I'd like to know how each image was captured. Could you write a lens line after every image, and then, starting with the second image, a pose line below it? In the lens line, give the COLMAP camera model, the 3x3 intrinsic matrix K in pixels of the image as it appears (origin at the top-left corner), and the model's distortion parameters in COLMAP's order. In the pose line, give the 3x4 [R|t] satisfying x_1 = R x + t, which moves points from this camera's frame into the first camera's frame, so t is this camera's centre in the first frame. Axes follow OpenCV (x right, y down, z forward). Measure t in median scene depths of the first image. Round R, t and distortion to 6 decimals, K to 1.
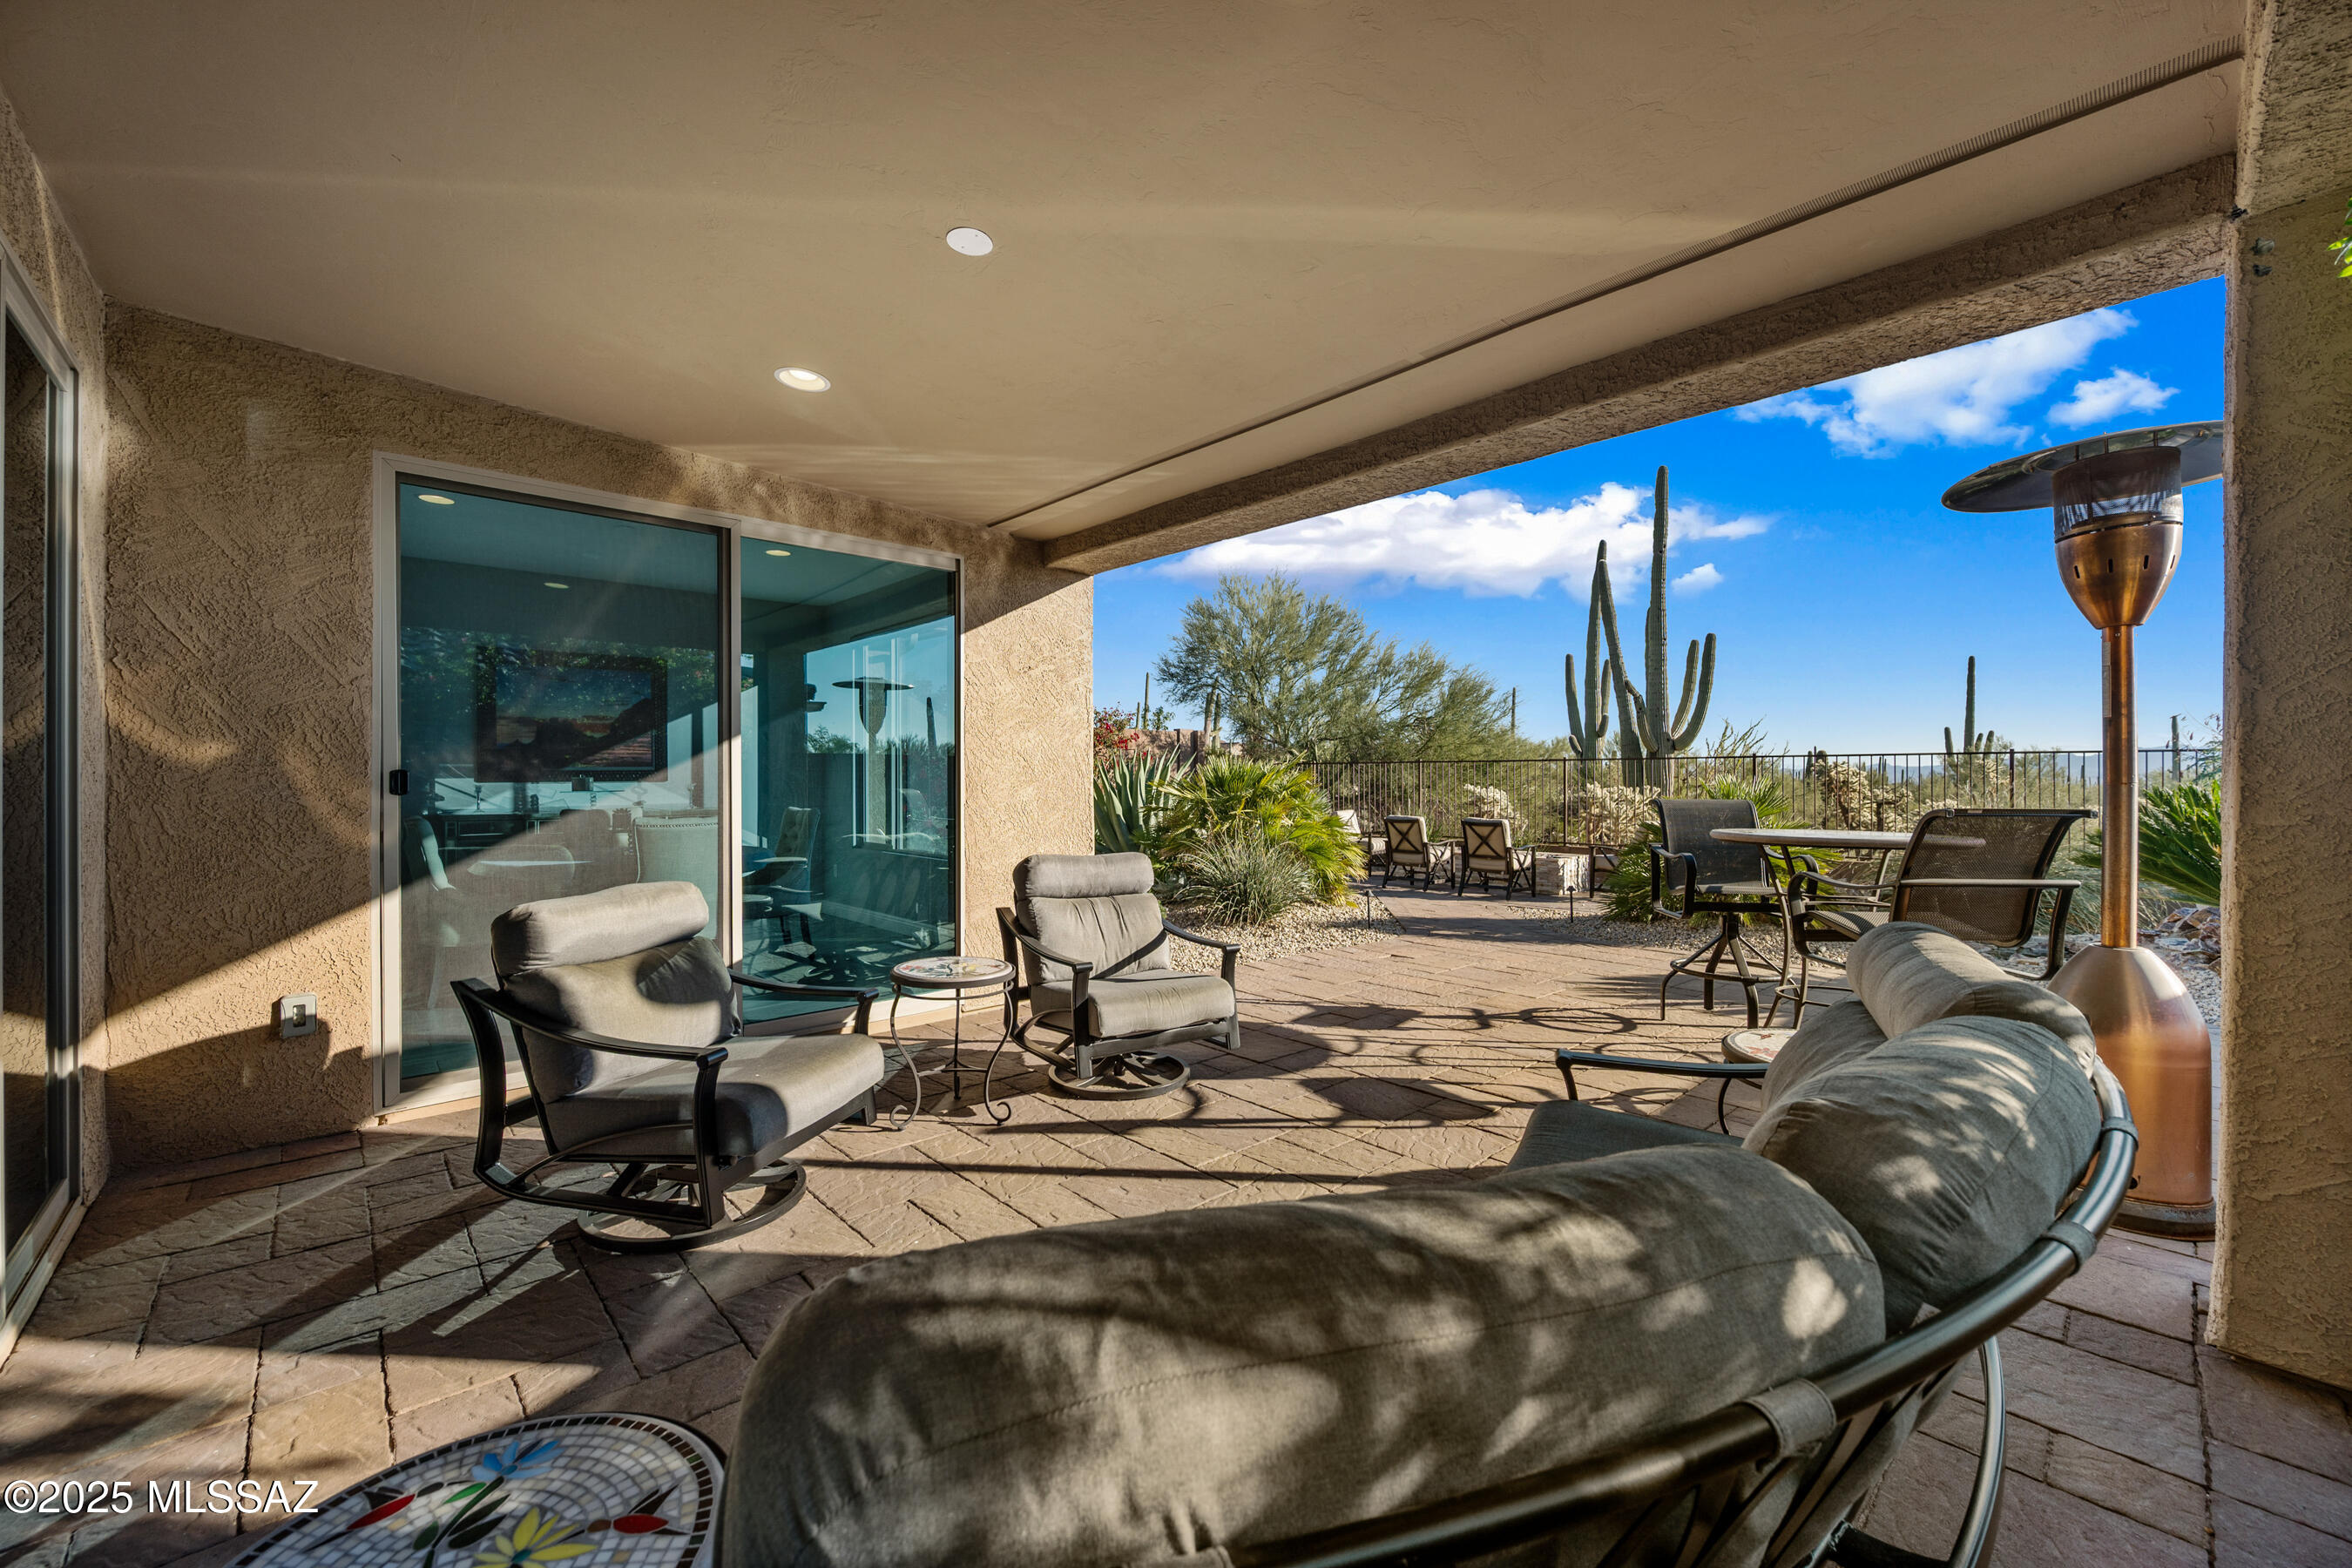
lens RADIAL K [[923.0, 0, 1173.2], [0, 923.0, 773.5], [0, 0, 1]] dist [-0.001248, -0.000236]
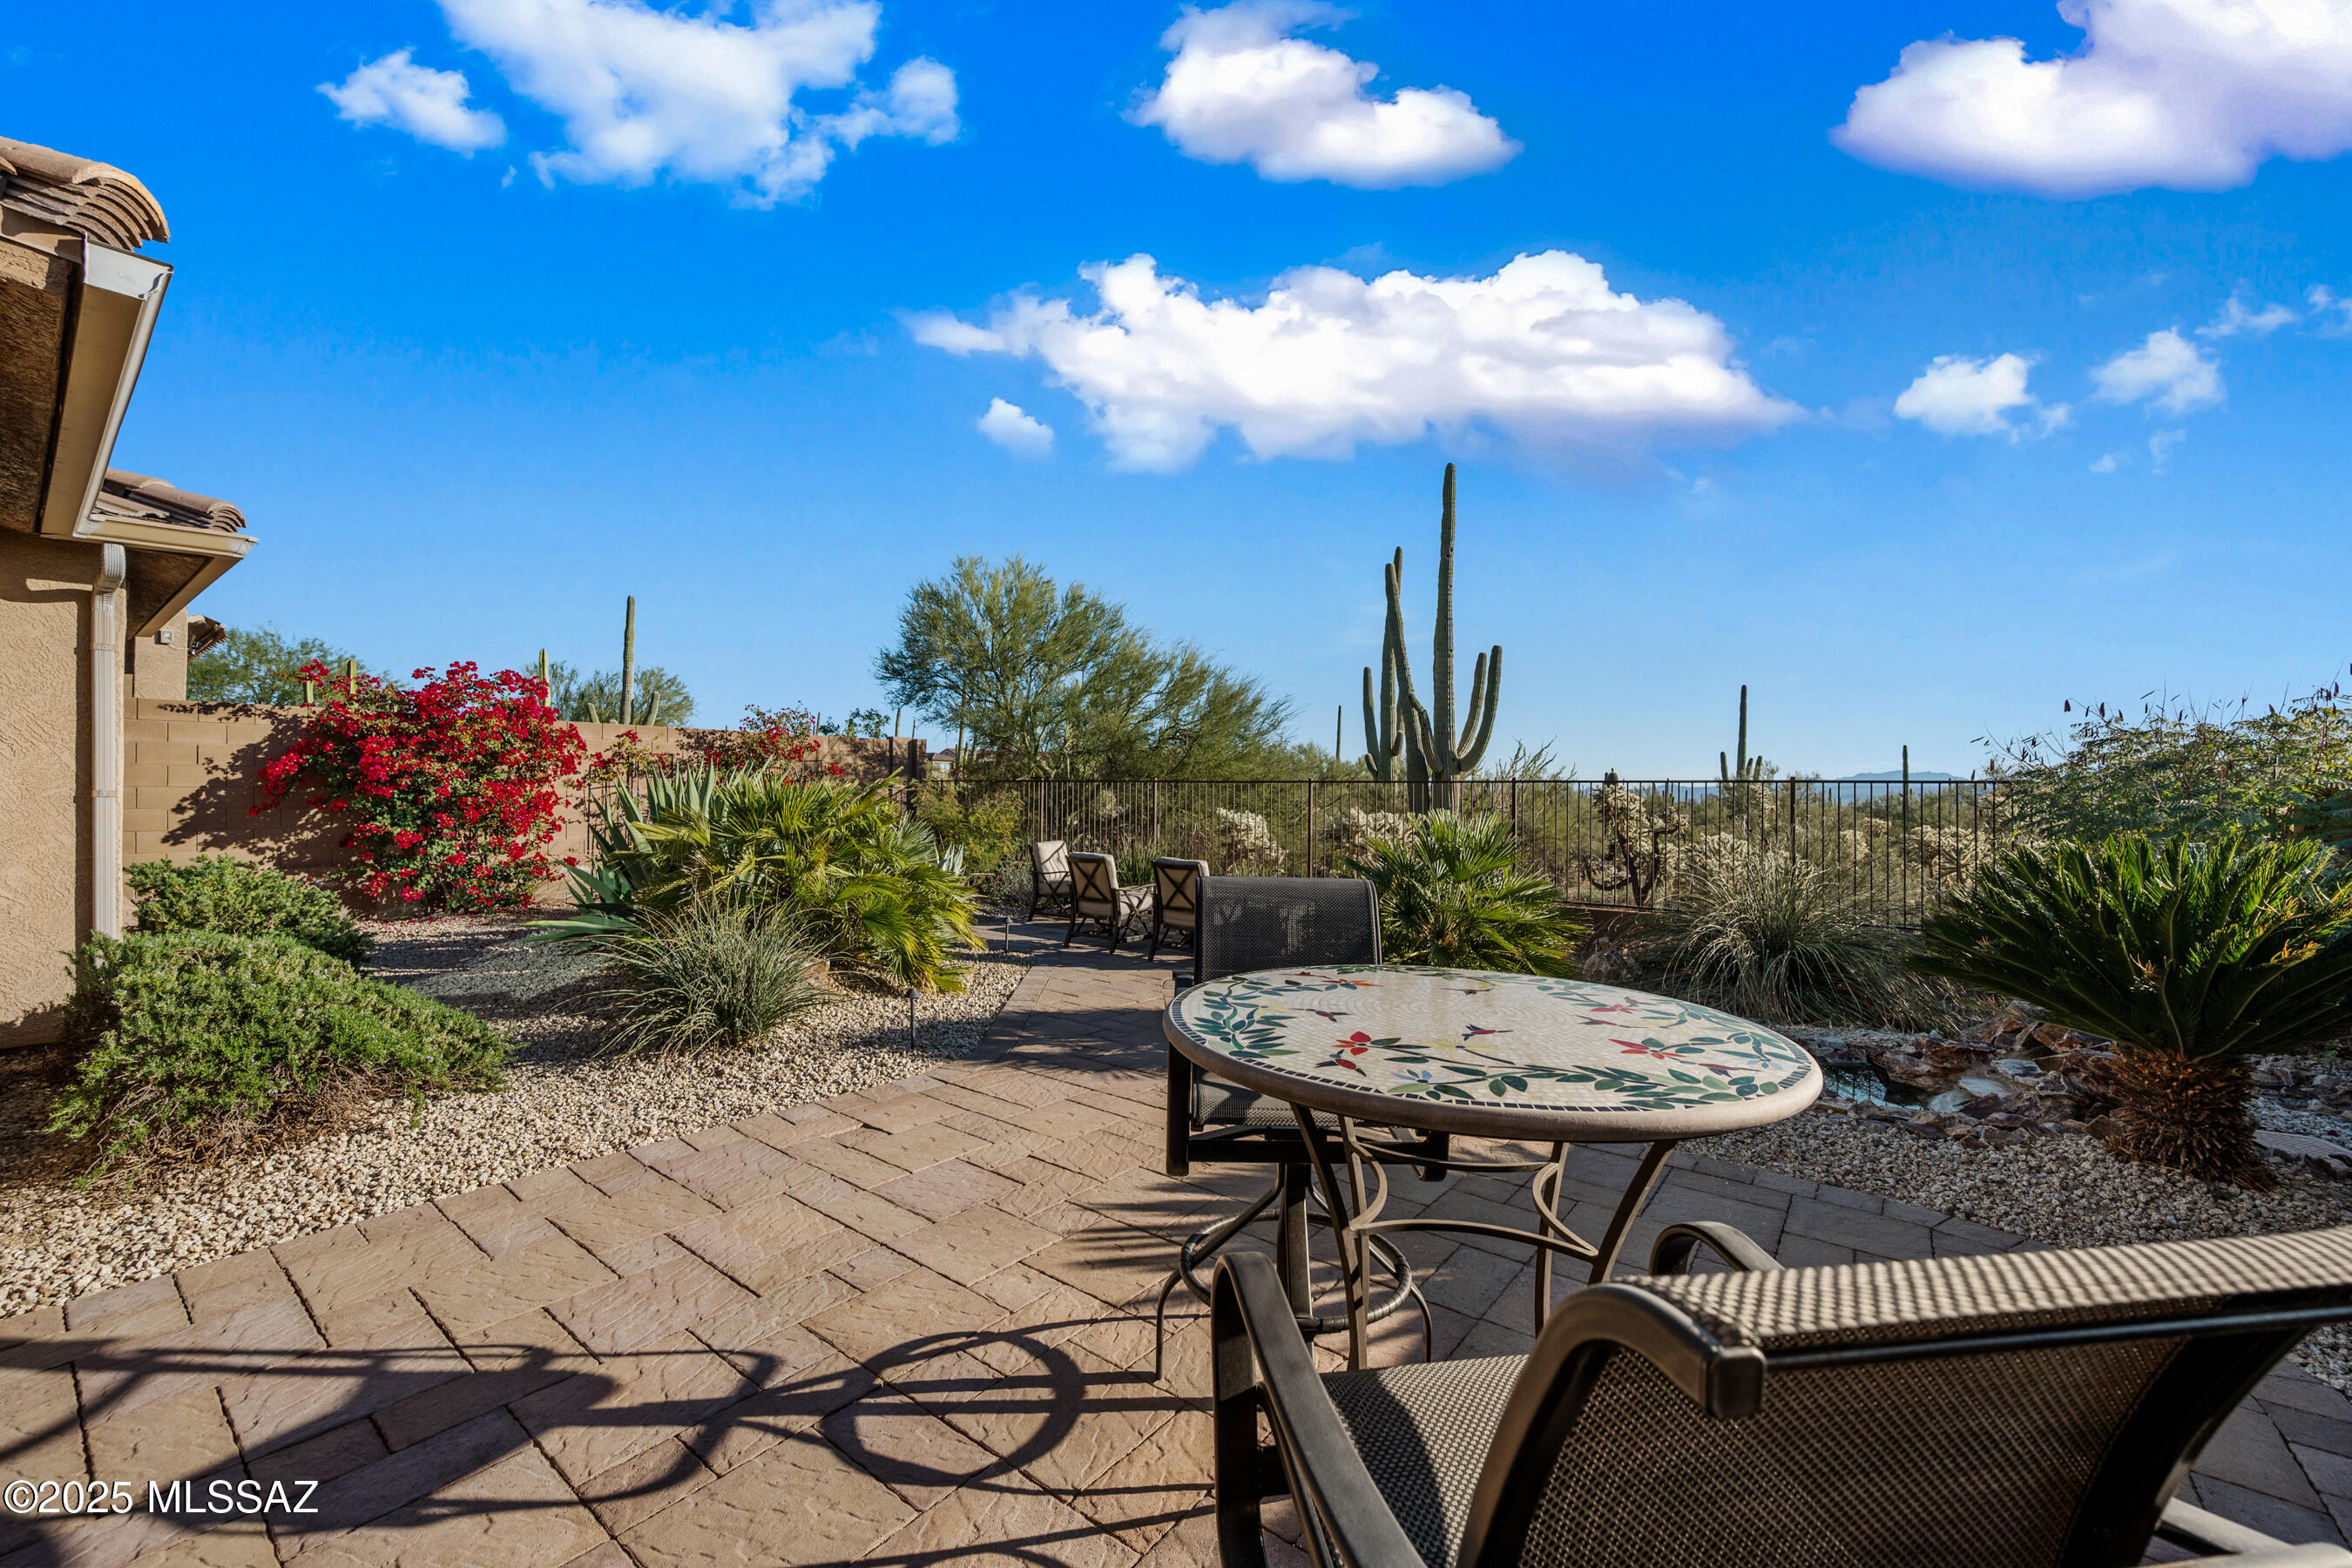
lens RADIAL K [[924.5, 0, 1182.6], [0, 924.5, 784.3], [0, 0, 1]] dist [0.000160, 0.000477]
pose [[0.985409, 0.013280, 0.169686, 0.233904], [-0.012761, 0.999910, -0.004145, -0.010395], [-0.169726, 0.001920, 0.985489, 0.279810]]
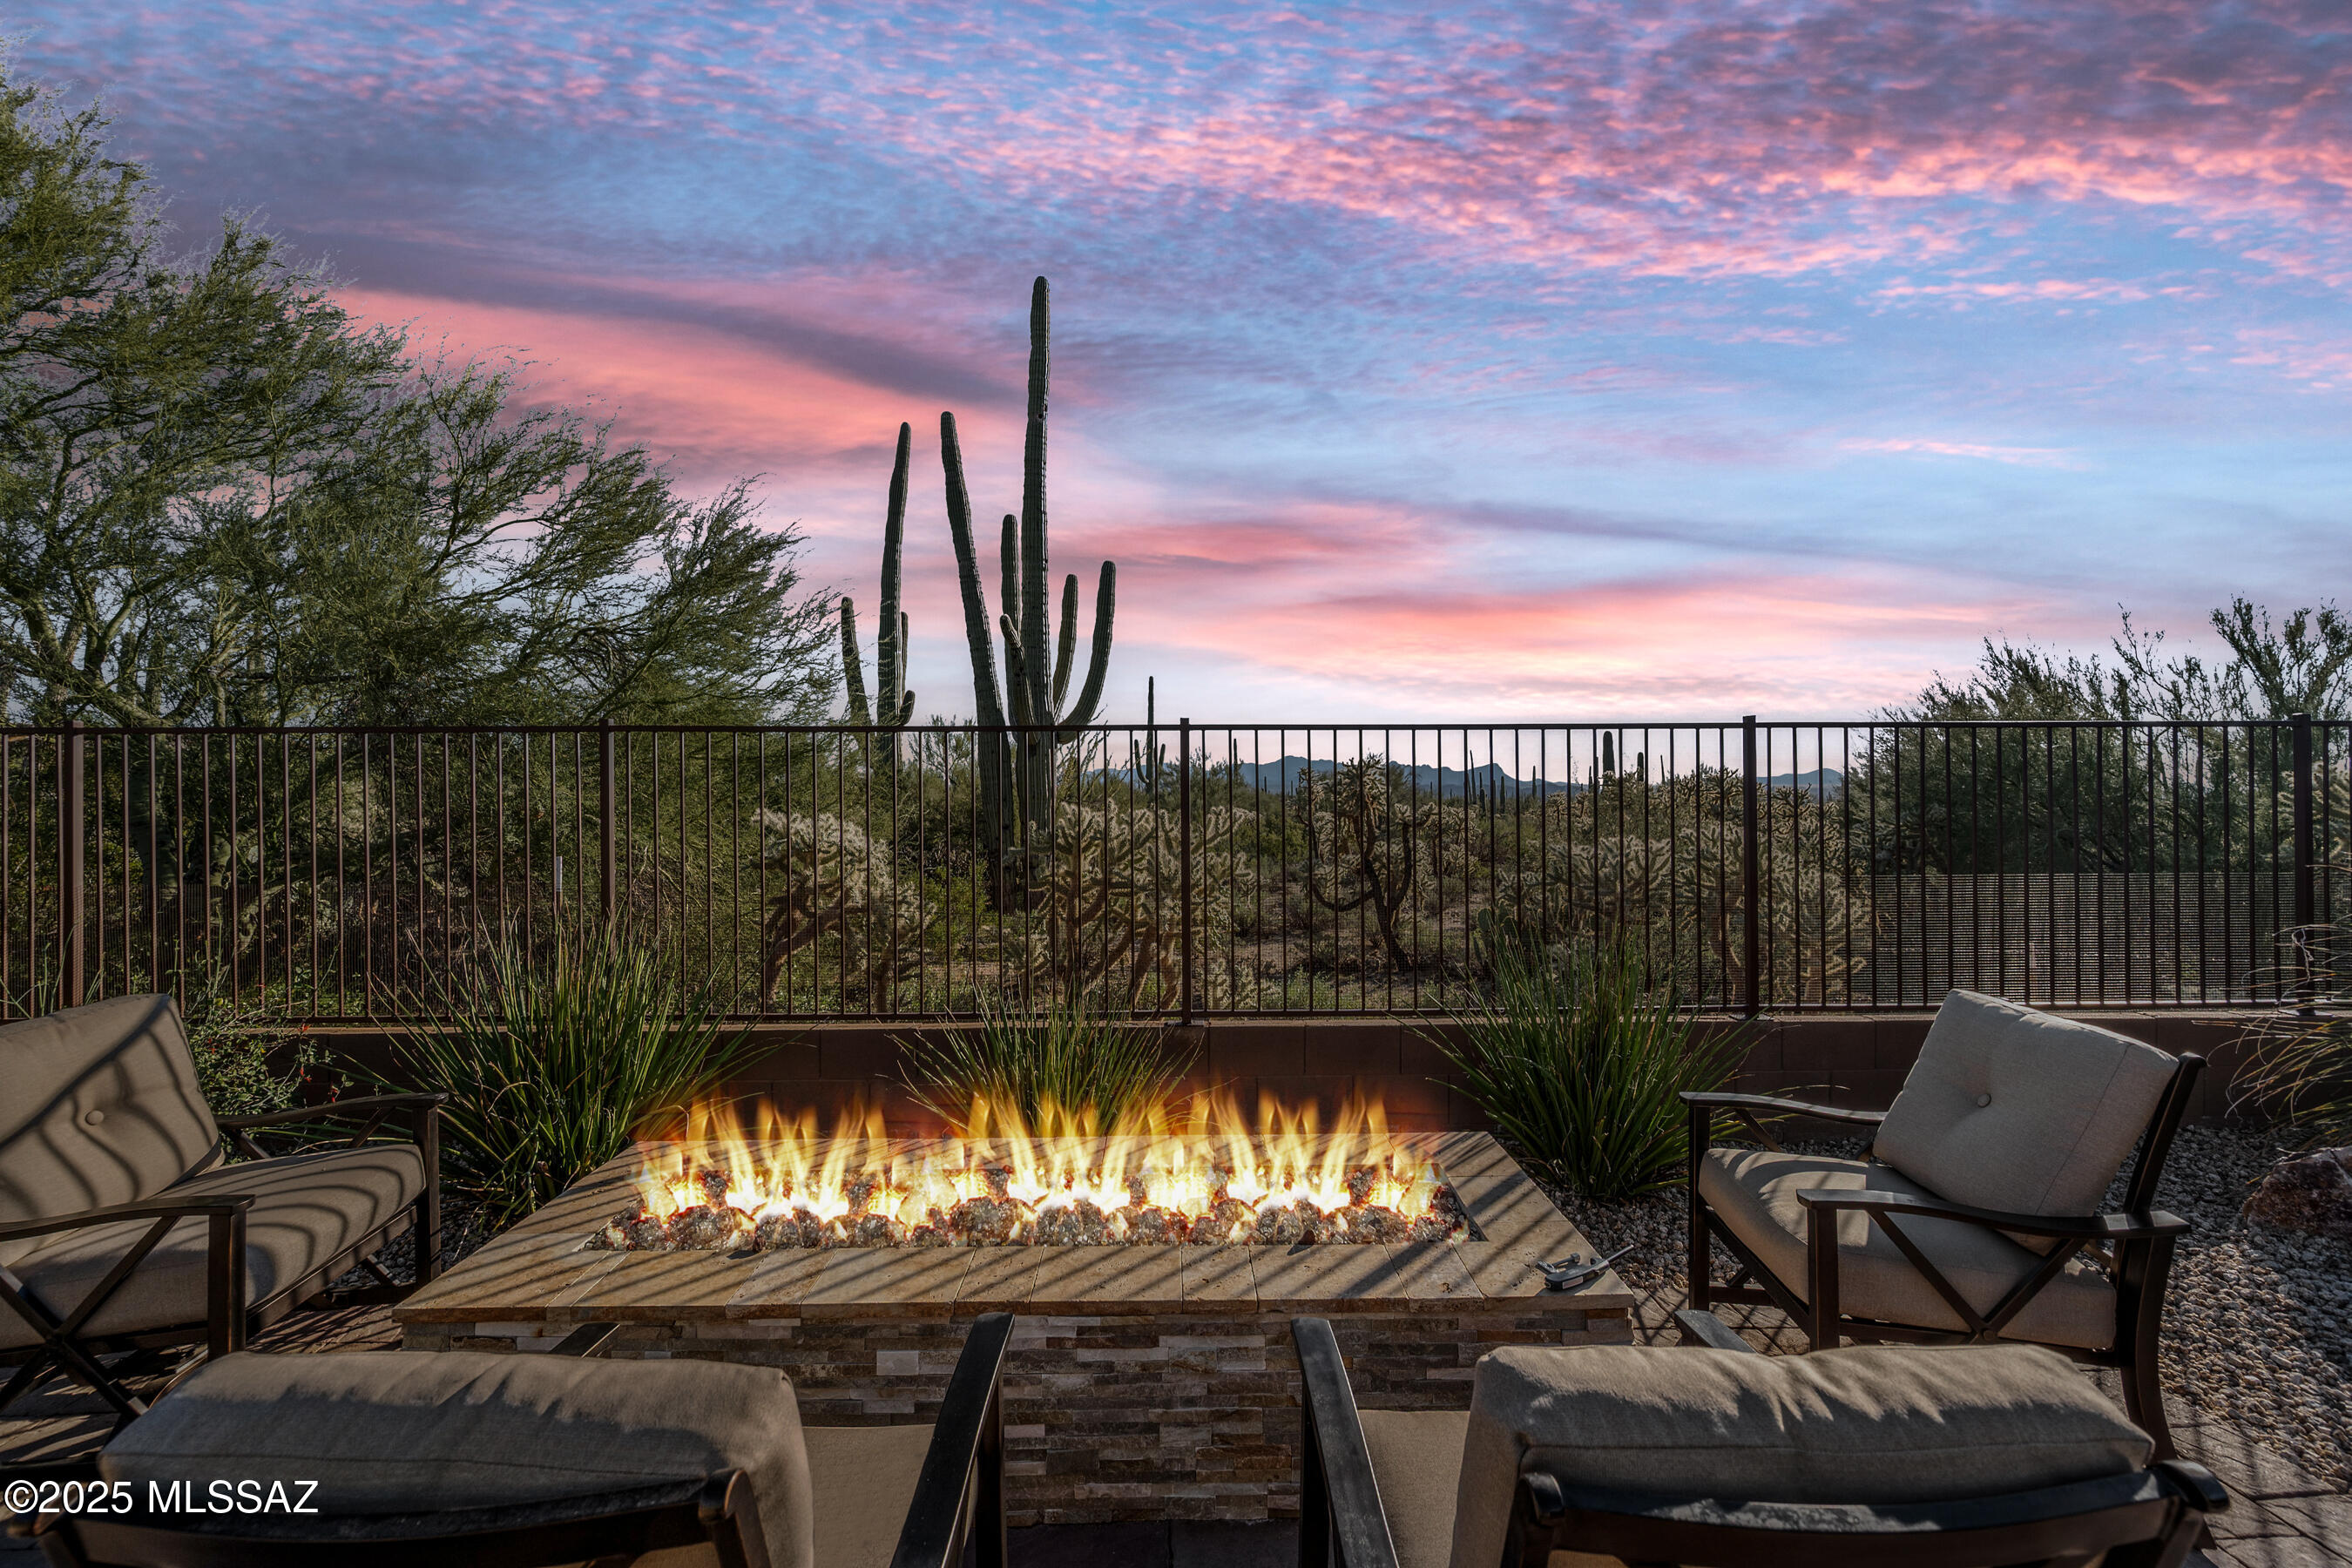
lens RADIAL K [[924.5, 0, 1182.6], [0, 924.5, 784.3], [0, 0, 1]] dist [0.000160, 0.000477]
pose [[0.666936, 0.002539, 0.745111, 0.280357], [-0.002290, 0.999996, -0.001357, 0.005862], [-0.745111, -0.000801, 0.666939, 1.089616]]
